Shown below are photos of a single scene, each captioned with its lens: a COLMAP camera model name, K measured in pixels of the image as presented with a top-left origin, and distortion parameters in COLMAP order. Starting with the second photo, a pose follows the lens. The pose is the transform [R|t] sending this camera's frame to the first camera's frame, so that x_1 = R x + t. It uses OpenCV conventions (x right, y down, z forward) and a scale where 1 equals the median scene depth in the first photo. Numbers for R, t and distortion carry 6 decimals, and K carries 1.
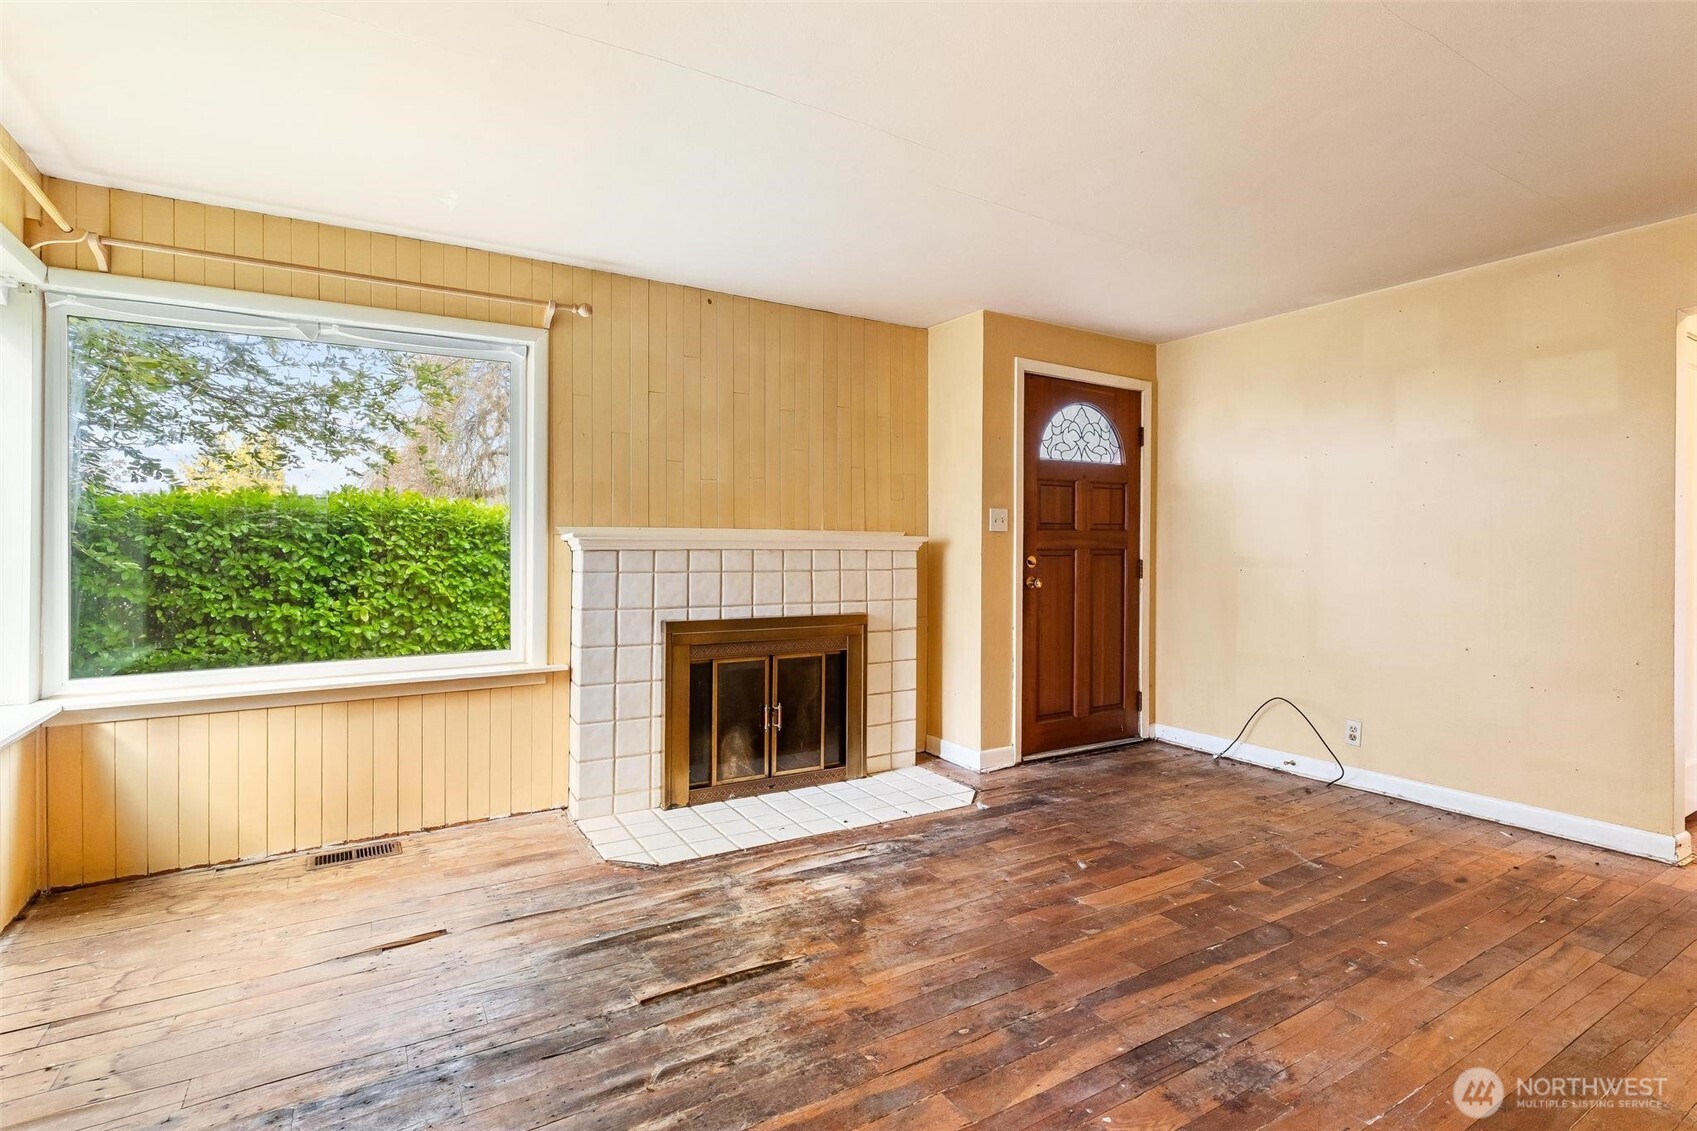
lens RADIAL K [[818.4, 0, 856.6], [0, 818.4, 540.8], [0, 0, 1]] dist [0.003656, 0.000025]
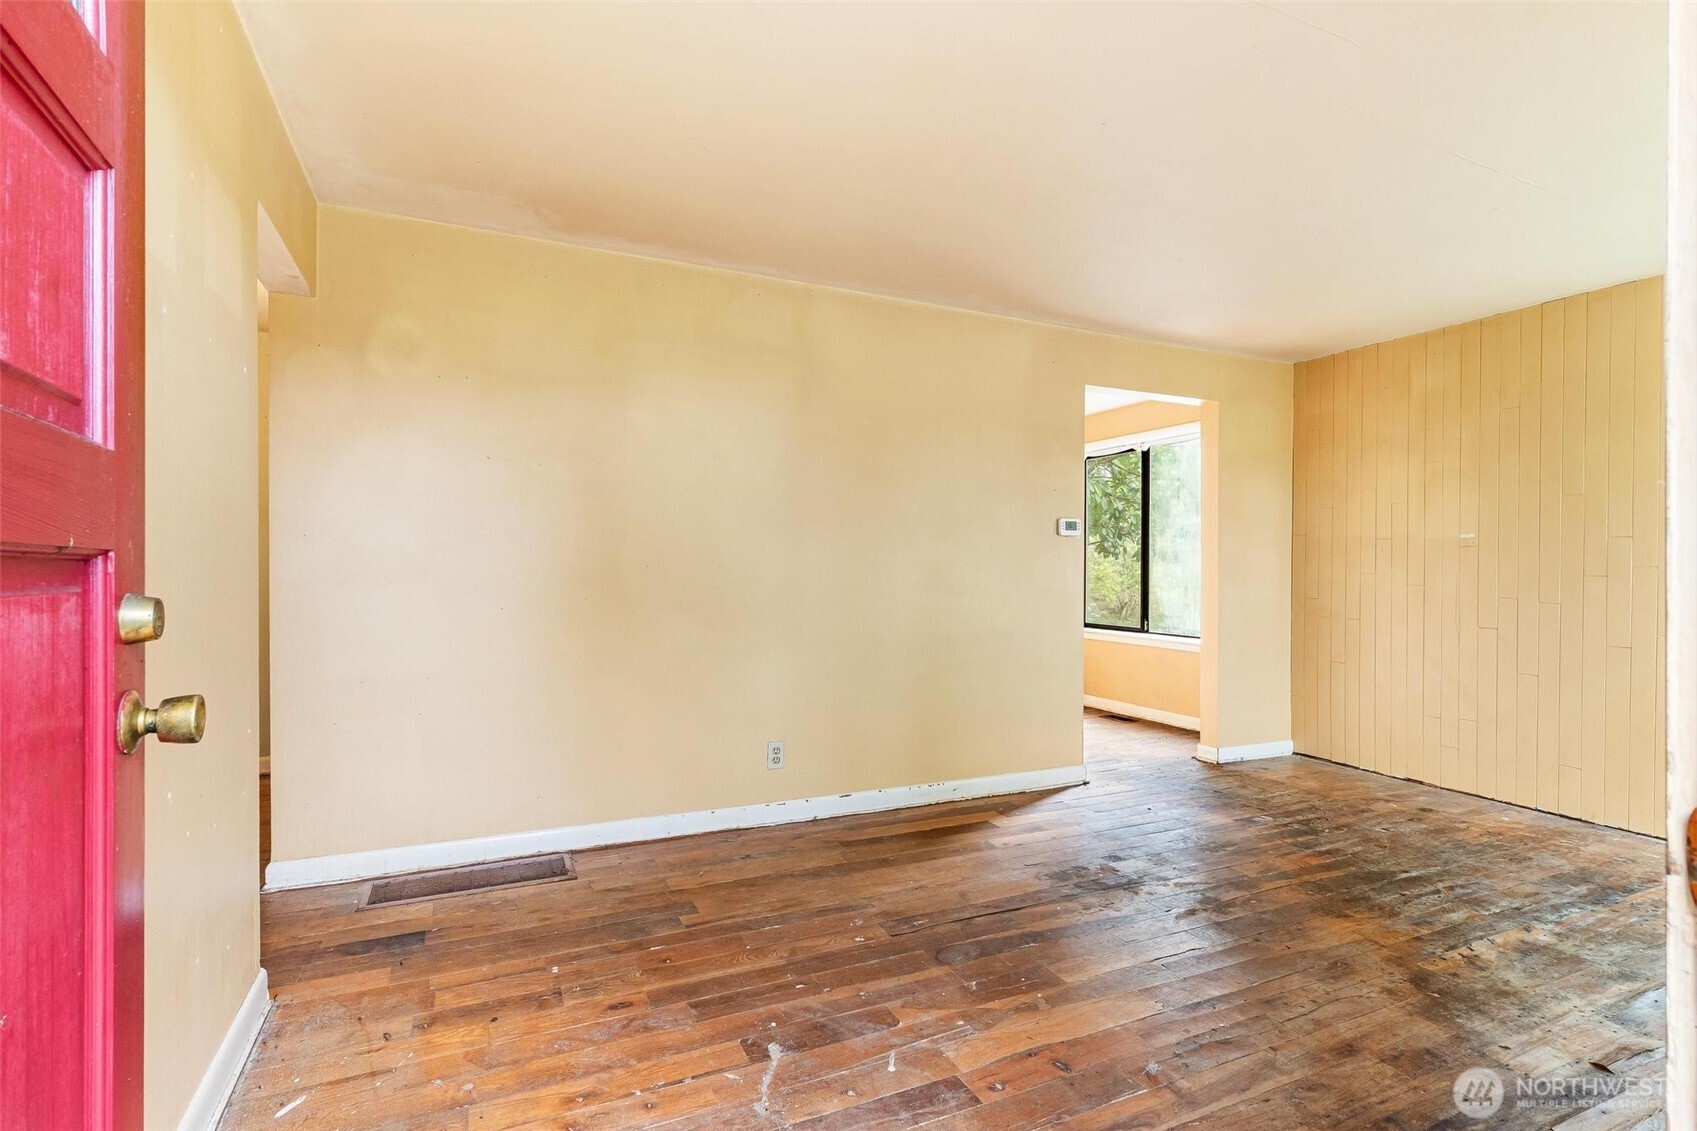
lens RADIAL K [[818.4, 0, 853.7], [0, 818.4, 568.3], [0, 0, 1]] dist [0.003656, 0.000025]
pose [[-0.992824, -0.012916, 0.118884, 0.371357], [-0.013029, 0.999915, -0.000177, 0.017186], [-0.118872, -0.001725, -0.992908, 1.413204]]
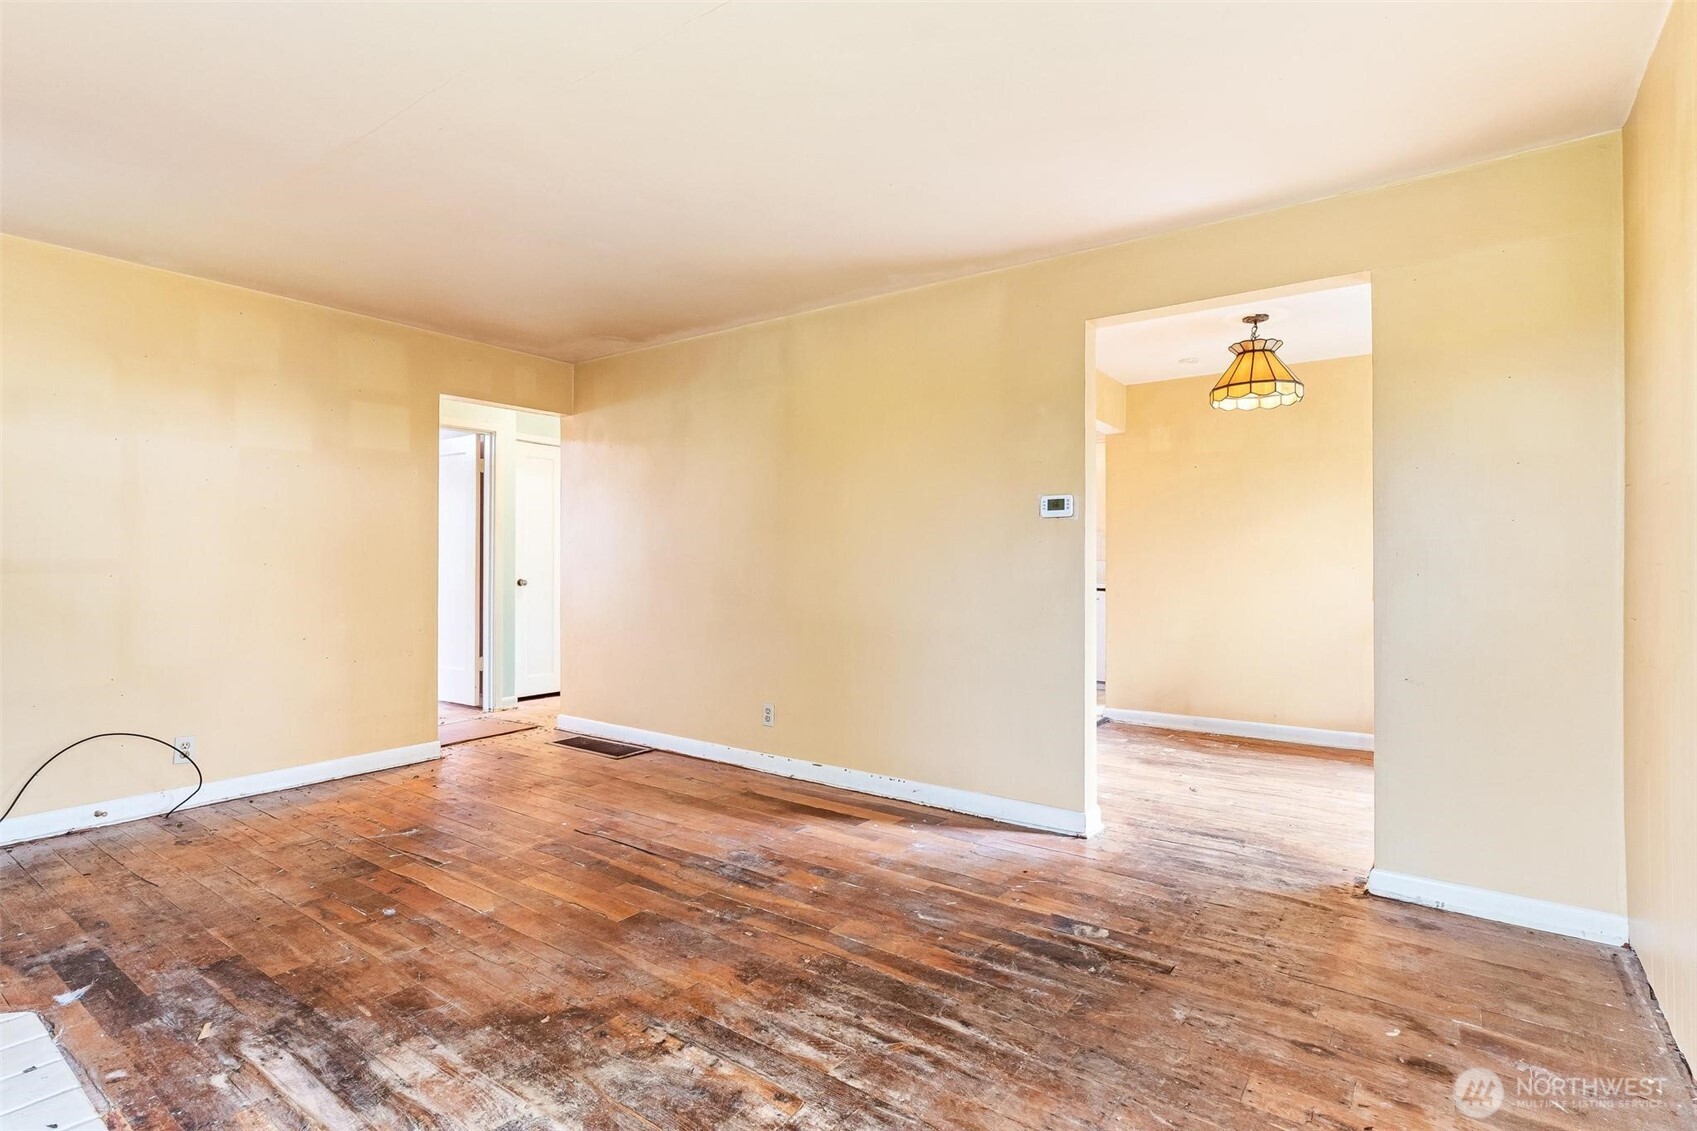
lens RADIAL K [[818.4, 0, 857.6], [0, 818.4, 563.3], [0, 0, 1]] dist [0.003656, 0.000025]
pose [[-0.380302, -0.007234, 0.924834, -0.611087], [-0.009241, 0.999949, 0.004021, 0.016797], [-0.924816, -0.007018, -0.380350, 0.750671]]
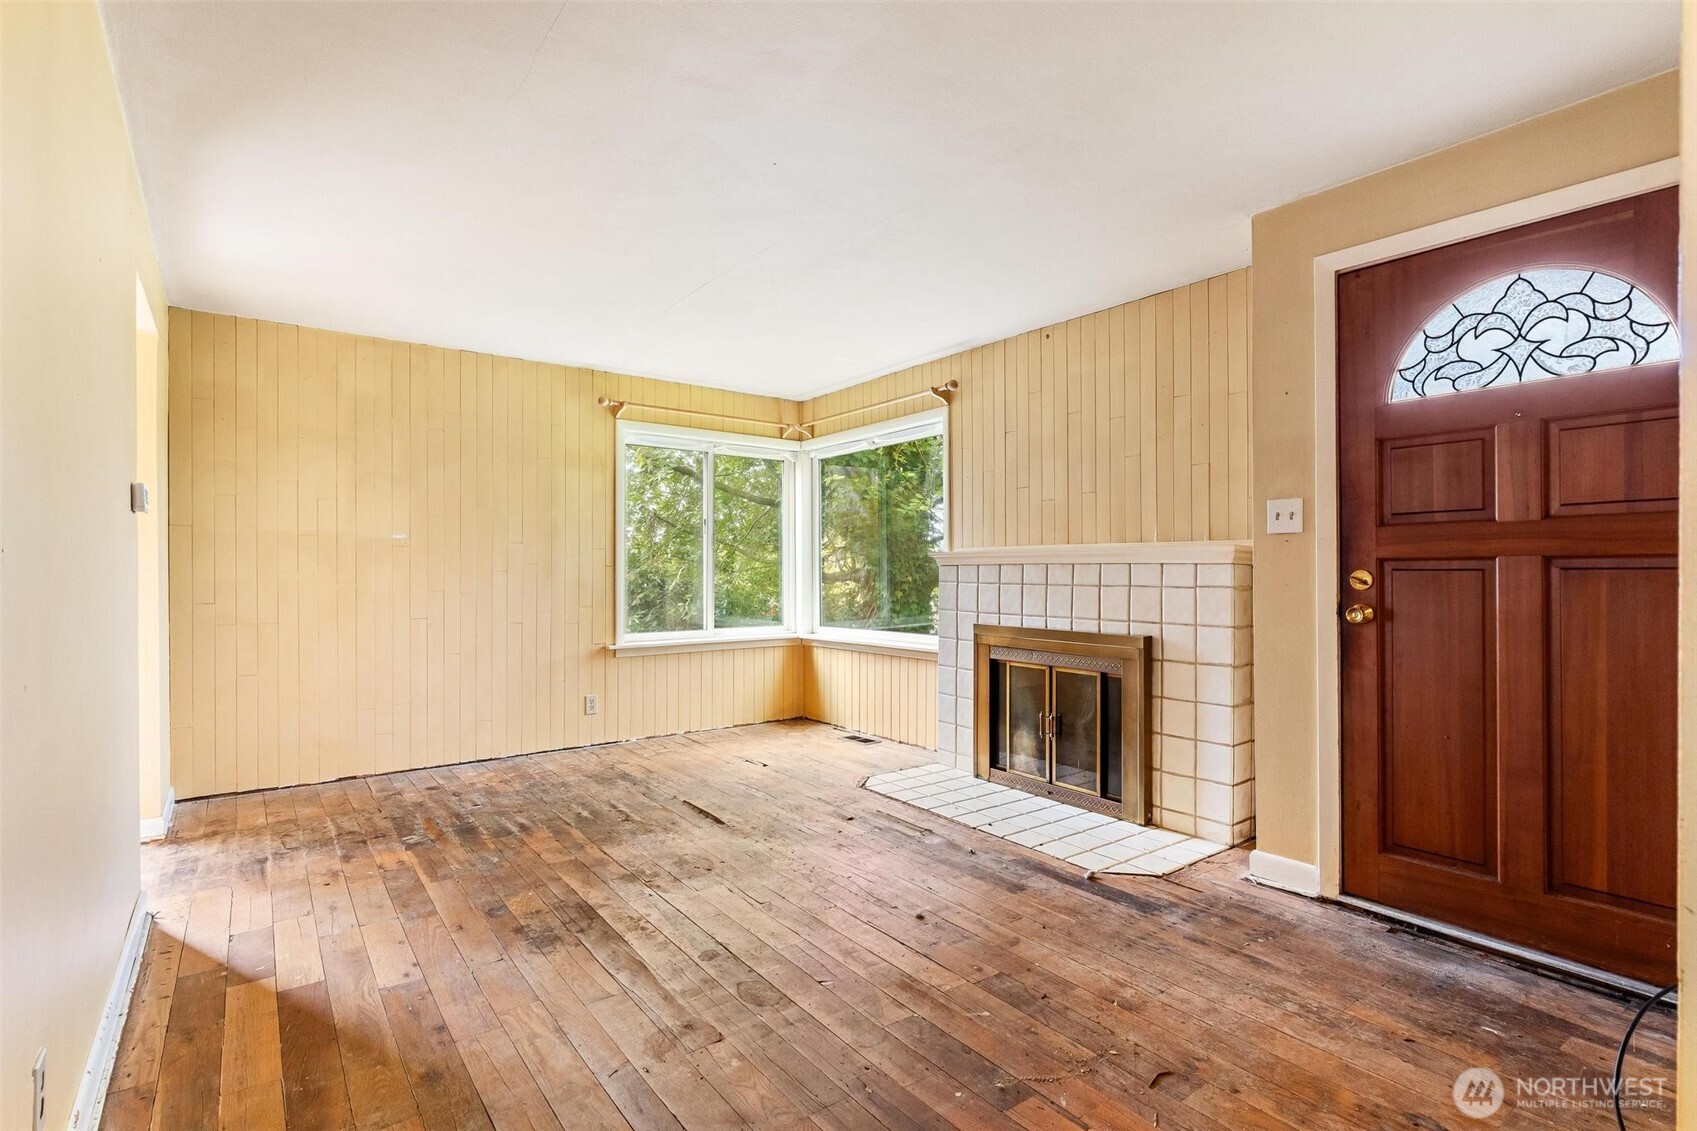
lens RADIAL K [[818.4, 0, 861.8], [0, 818.4, 568.4], [0, 0, 1]] dist [0.003656, 0.000025]
pose [[0.097531, -0.005315, -0.995218, 0.994043], [0.008261, 0.999956, -0.004531, 0.021461], [0.995198, -0.007780, 0.097570, 0.732474]]
